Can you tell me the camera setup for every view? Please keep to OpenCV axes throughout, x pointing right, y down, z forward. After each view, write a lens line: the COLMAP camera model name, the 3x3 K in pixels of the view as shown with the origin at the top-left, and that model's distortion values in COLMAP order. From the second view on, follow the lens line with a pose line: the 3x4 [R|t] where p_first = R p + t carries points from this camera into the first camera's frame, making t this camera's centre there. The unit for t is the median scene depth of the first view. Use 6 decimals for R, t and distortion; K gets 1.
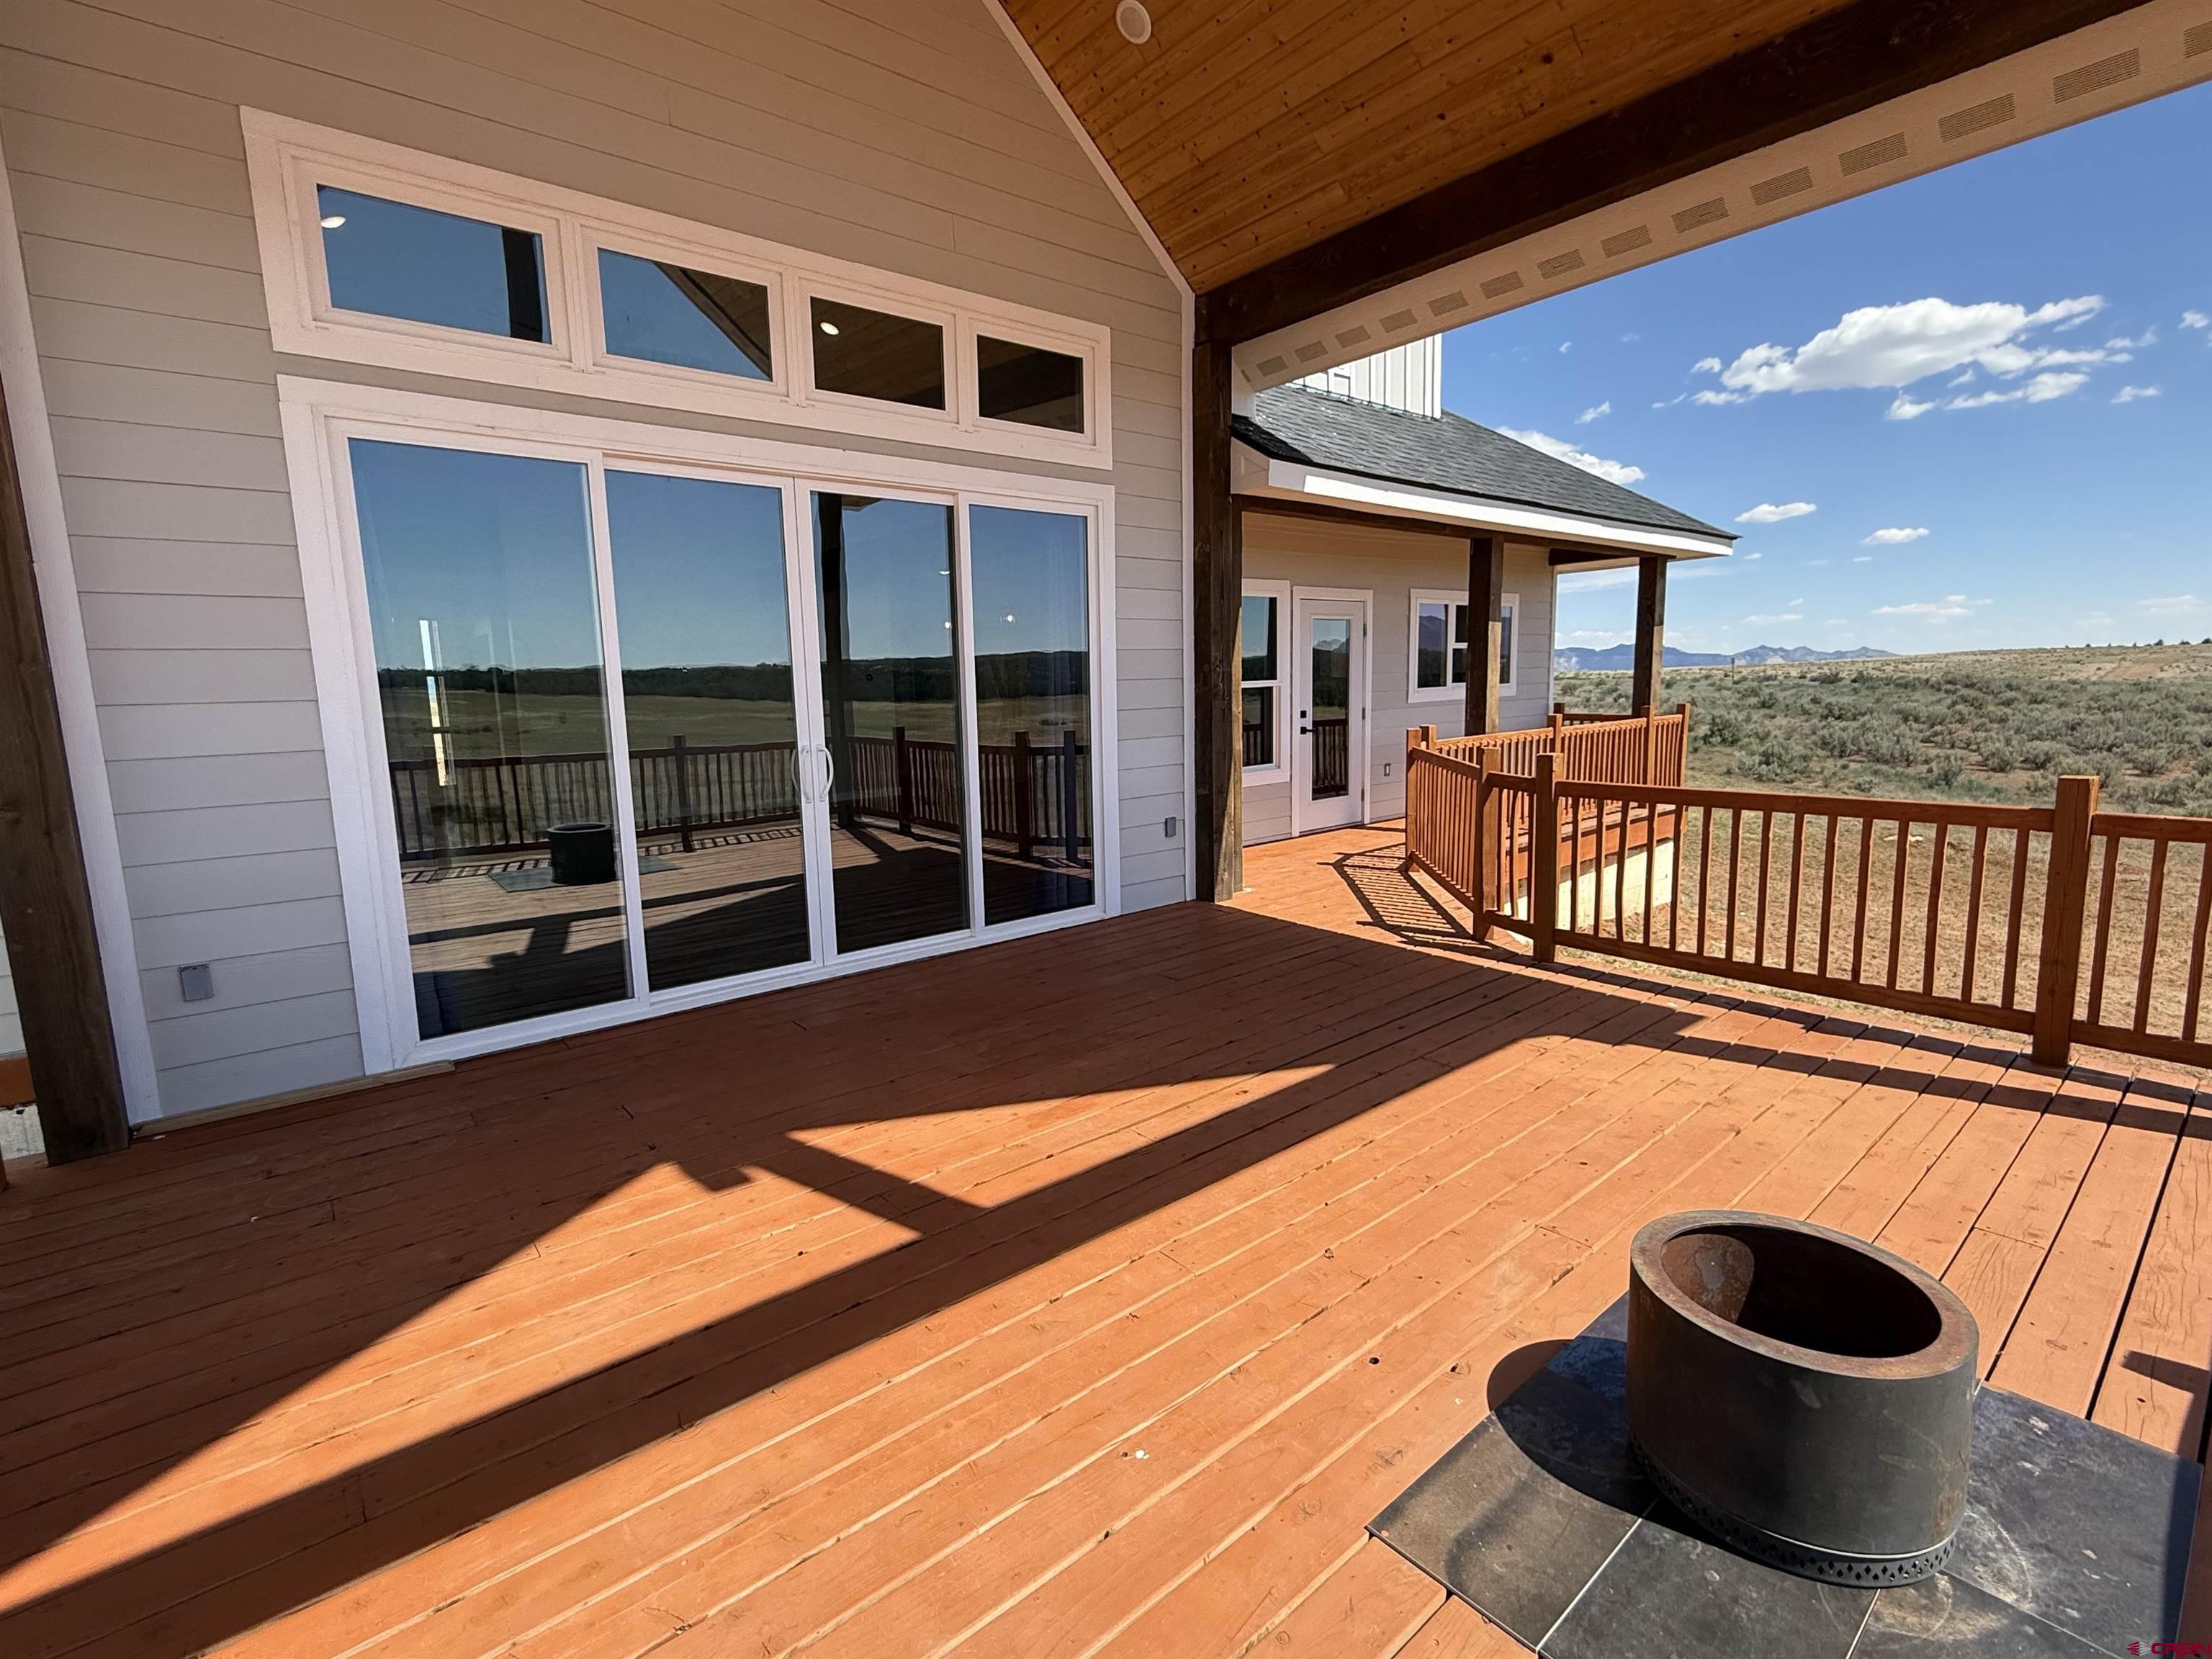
lens RADIAL K [[995.5, 0, 1088.5], [0, 995.5, 812.8], [0, 0, 1]] dist [-0.000839, -0.000151]
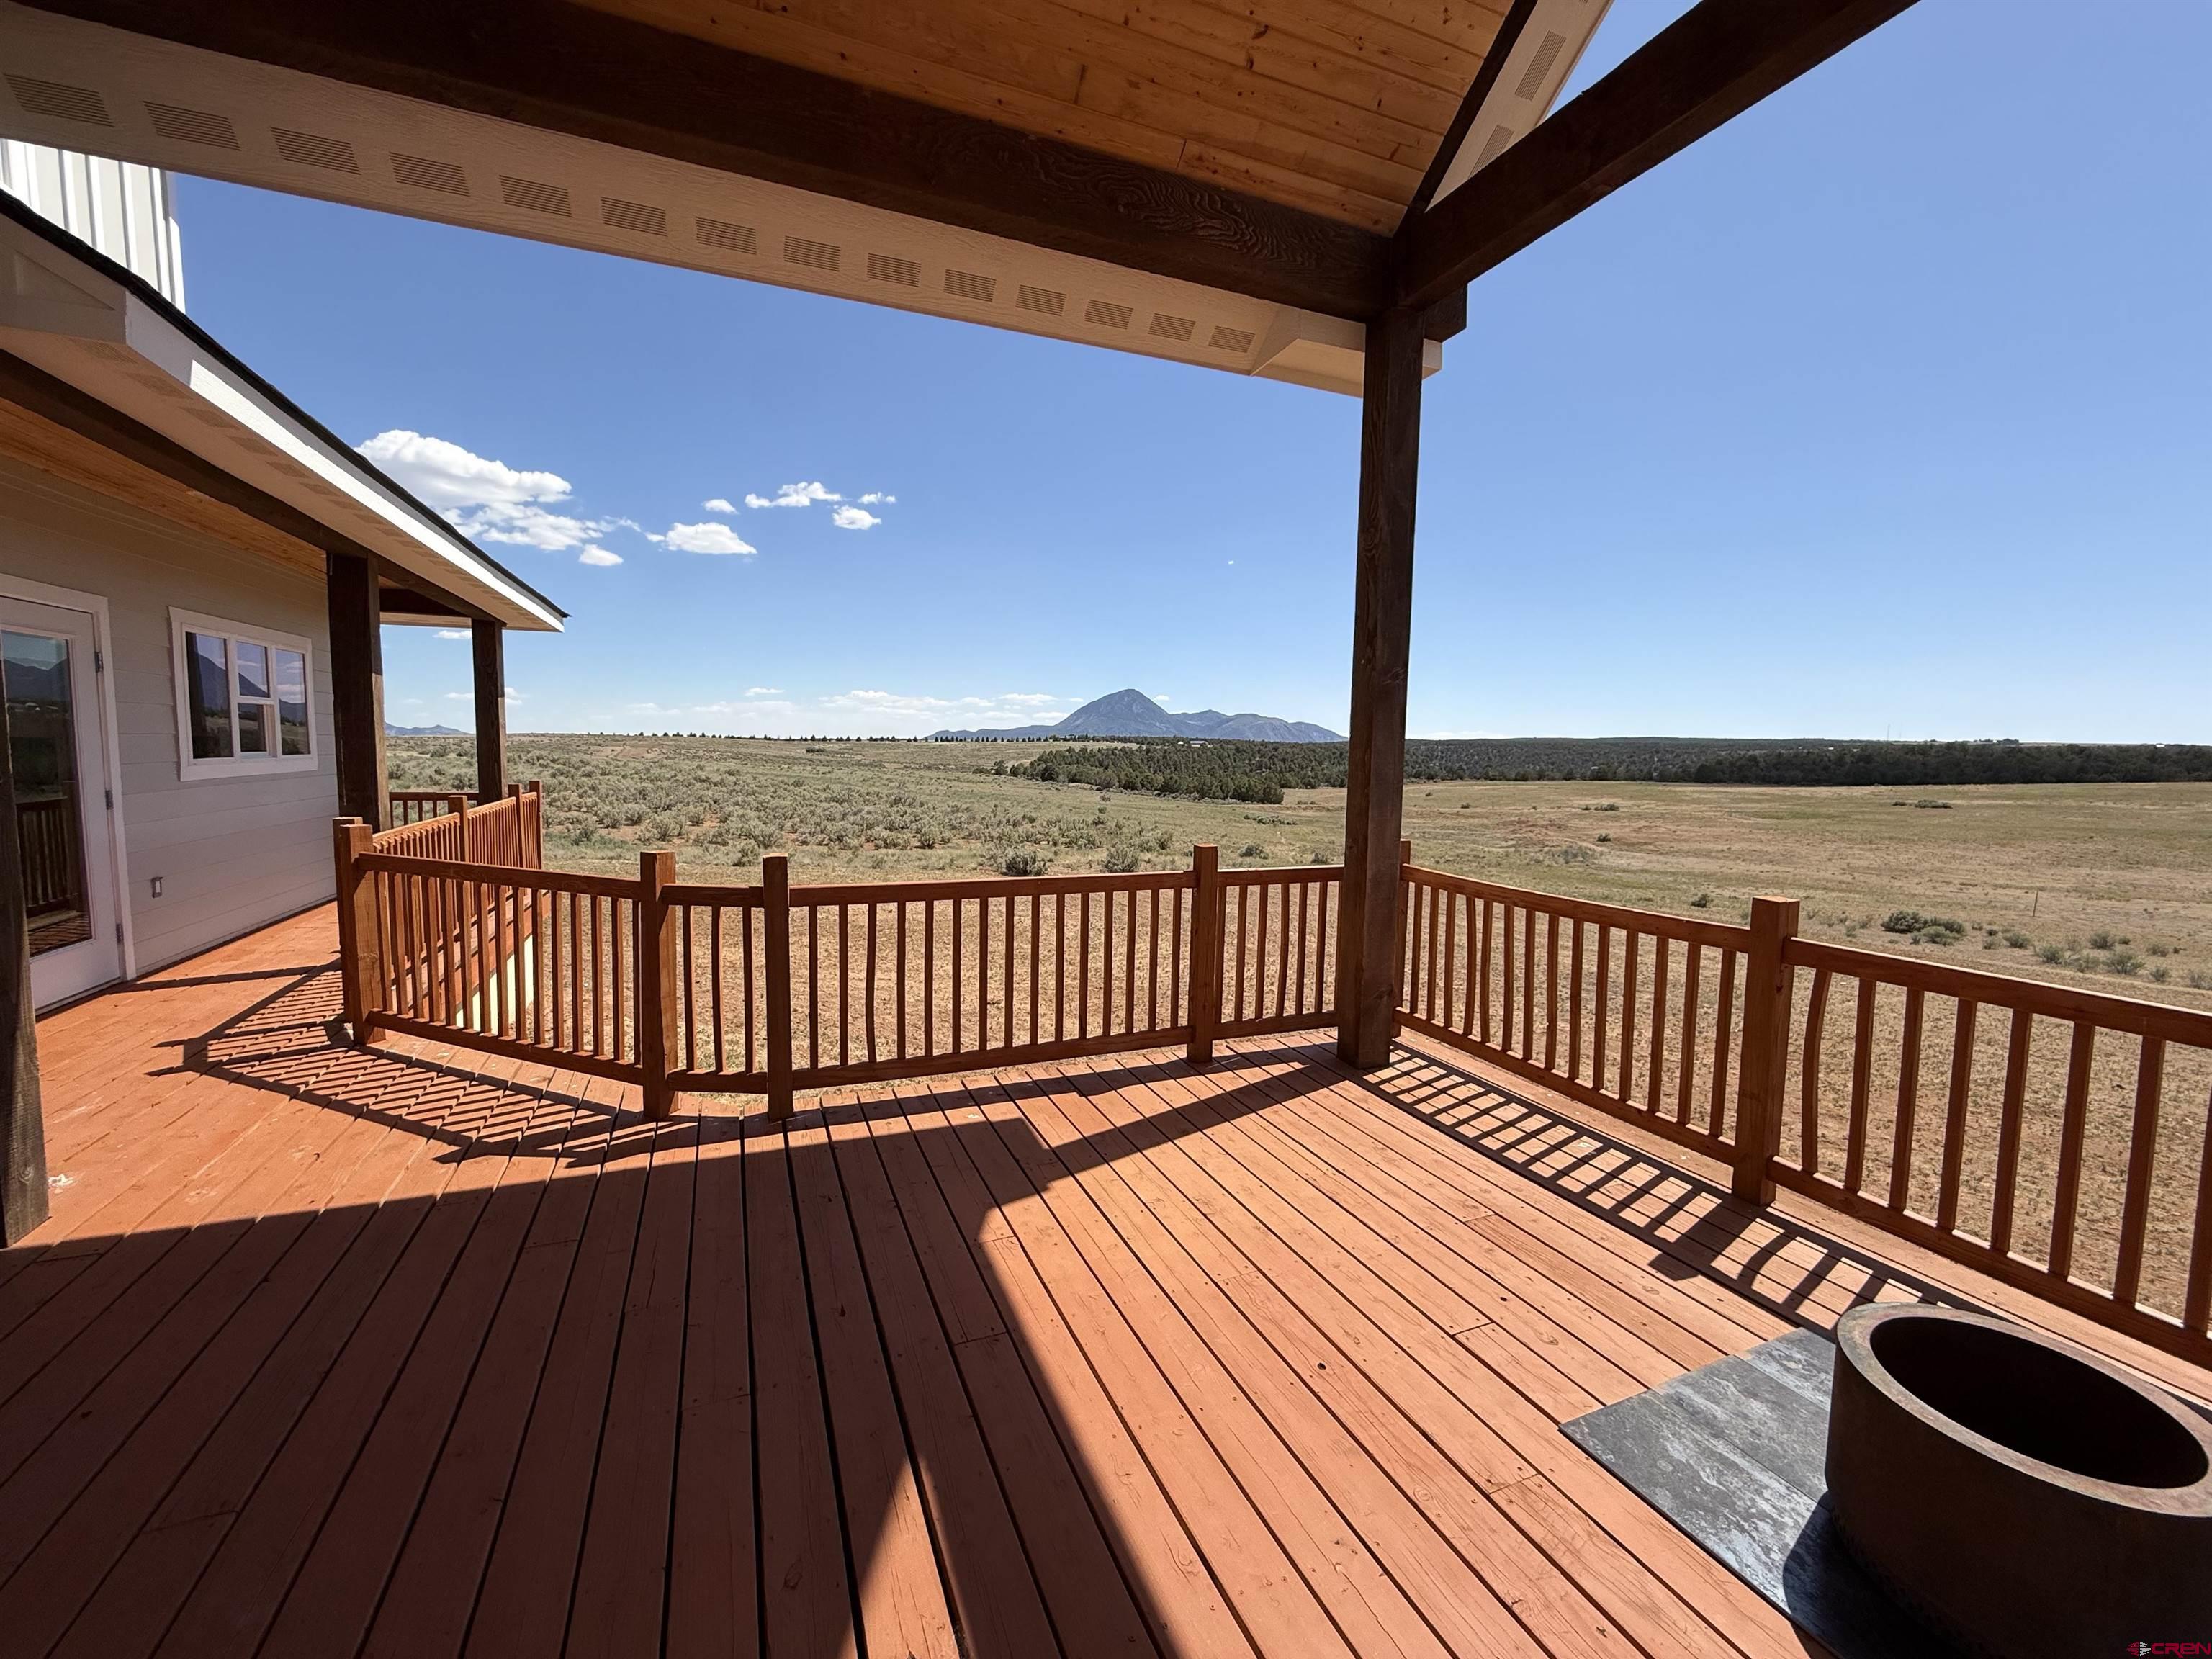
lens RADIAL K [[882.8, 0, 1097.7], [0, 882.8, 825.4], [0, 0, 1]] dist [-0.001972, 0.000974]
pose [[0.281632, -0.051586, 0.958135, -0.134681], [0.100383, 0.994658, 0.024046, -0.074834], [-0.954257, 0.089408, 0.285306, 0.561914]]
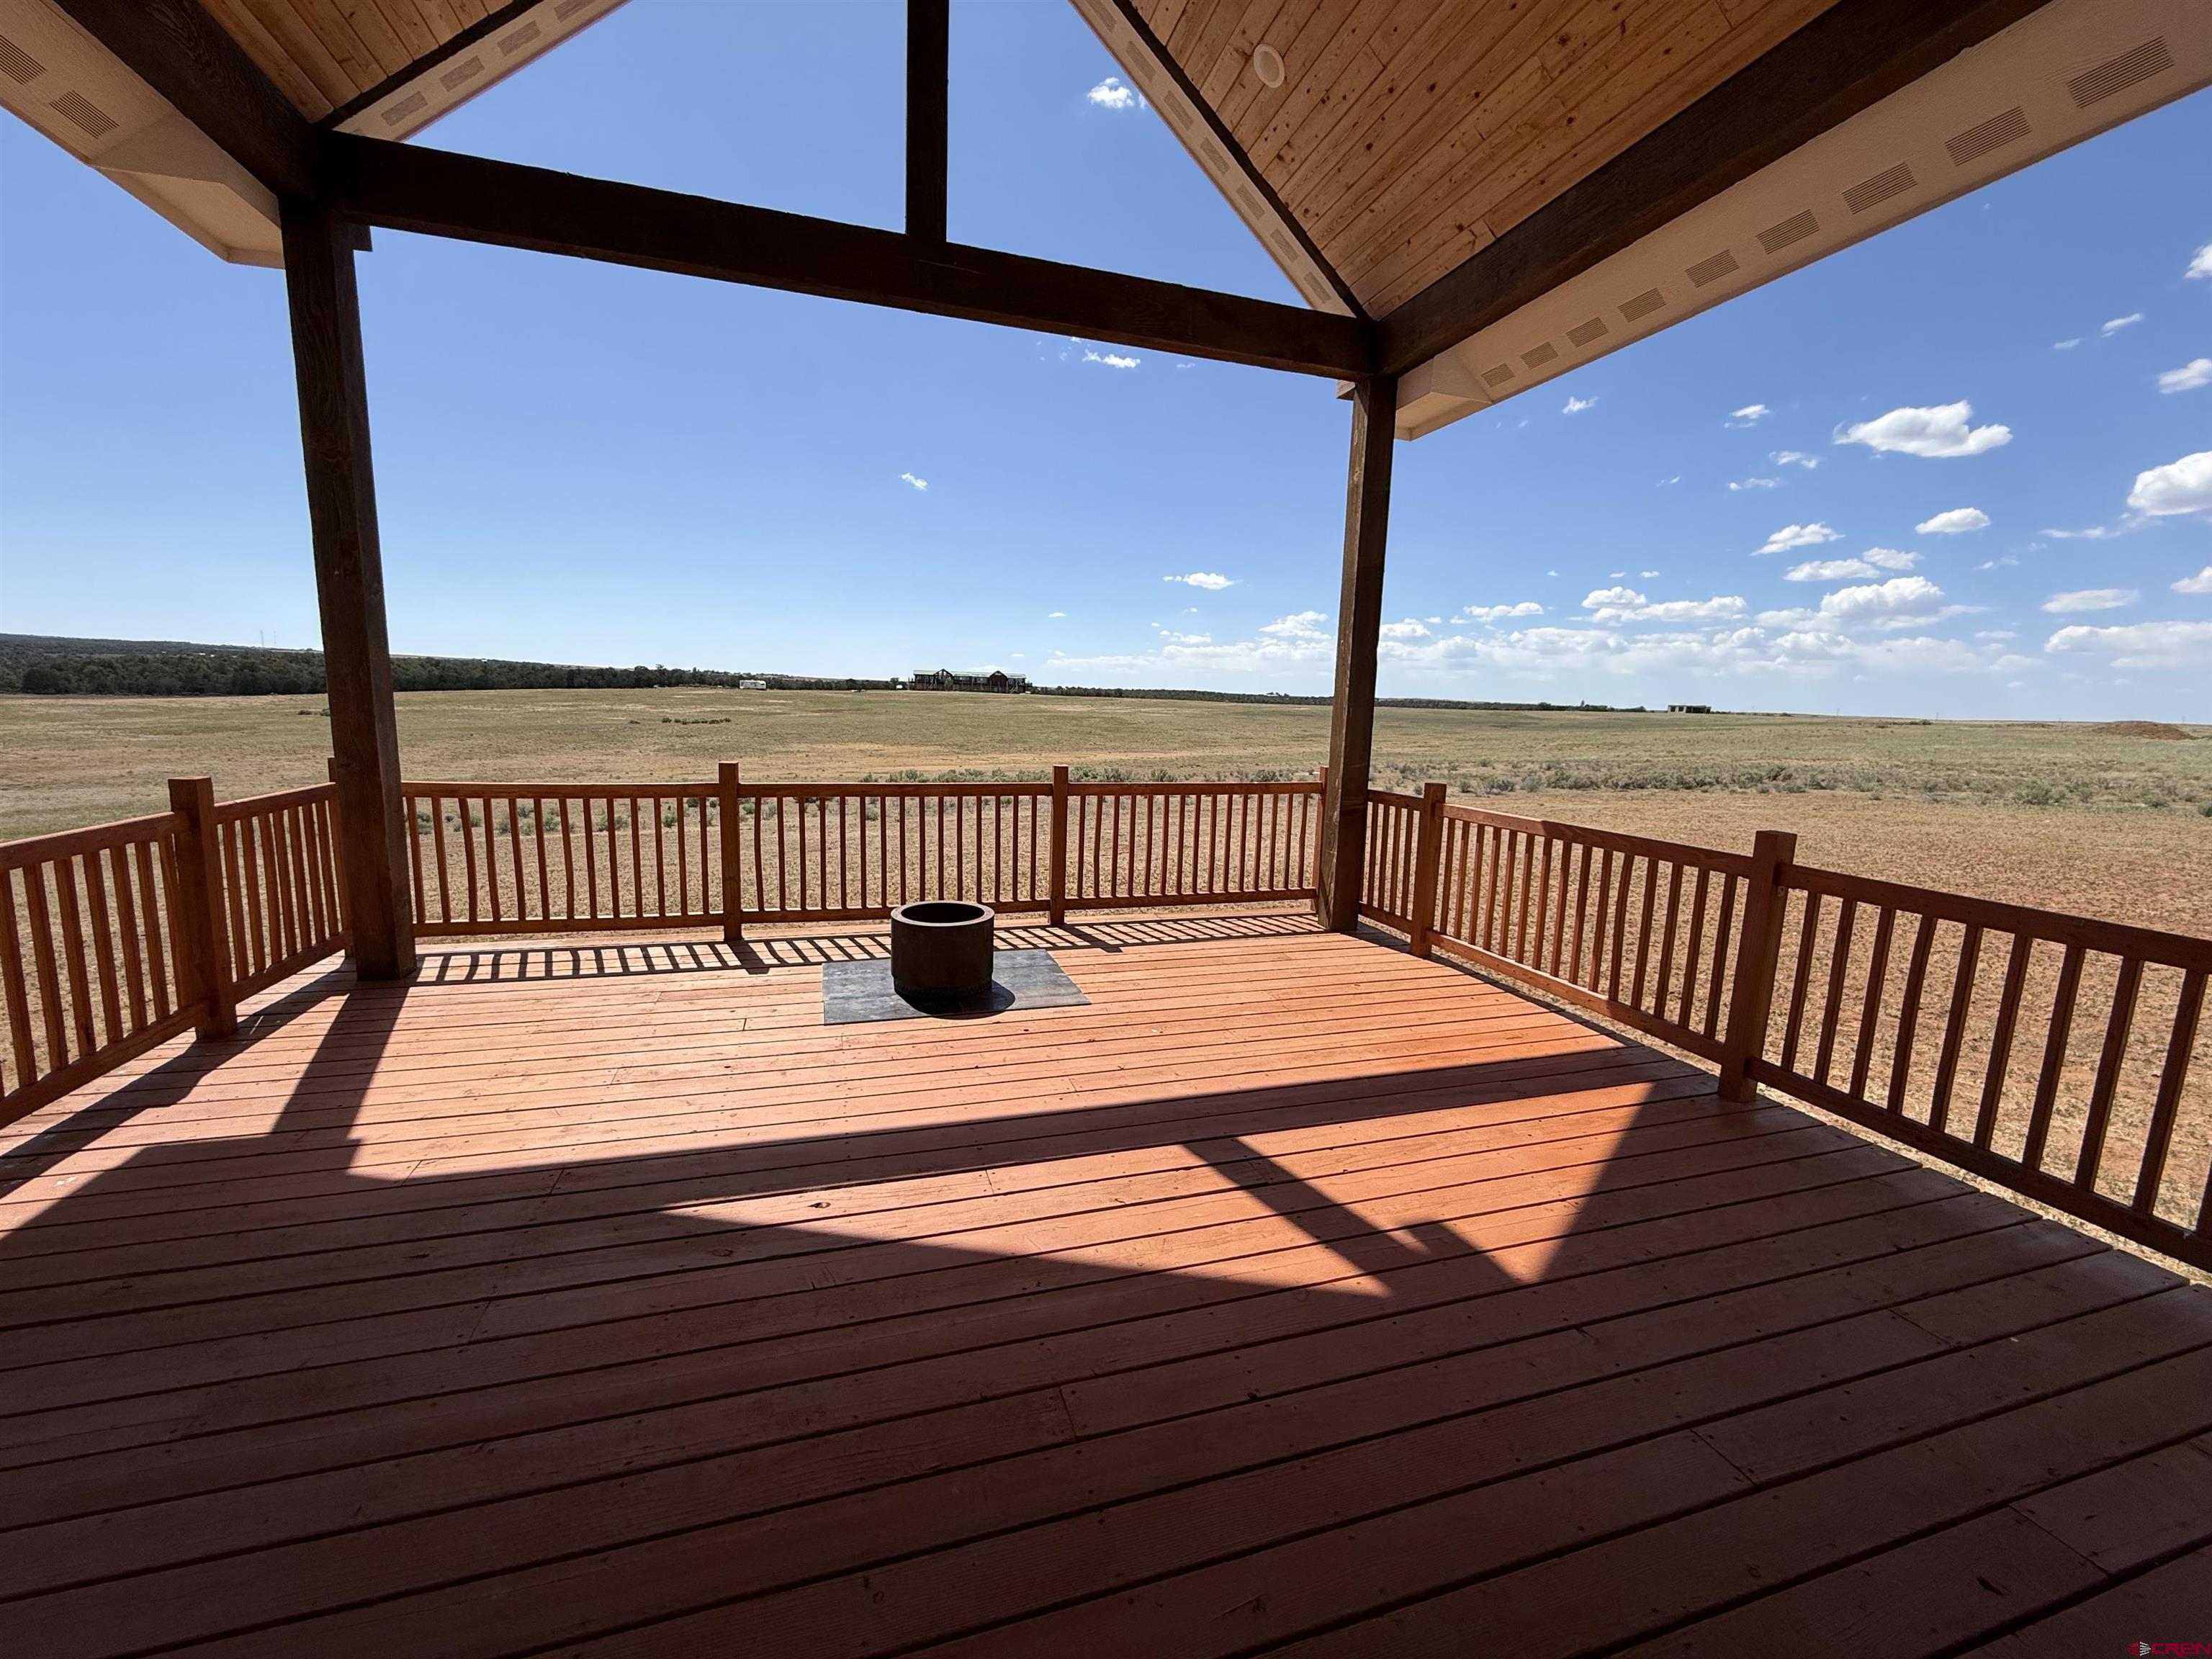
lens RADIAL K [[882.8, 0, 1091.6], [0, 882.8, 825.6], [0, 0, 1]] dist [-0.001972, 0.000974]
pose [[-0.926068, -0.057894, 0.372888, -0.215147], [0.040862, 0.966965, 0.251611, -0.135180], [-0.375137, 0.248246, -0.893110, 1.067149]]
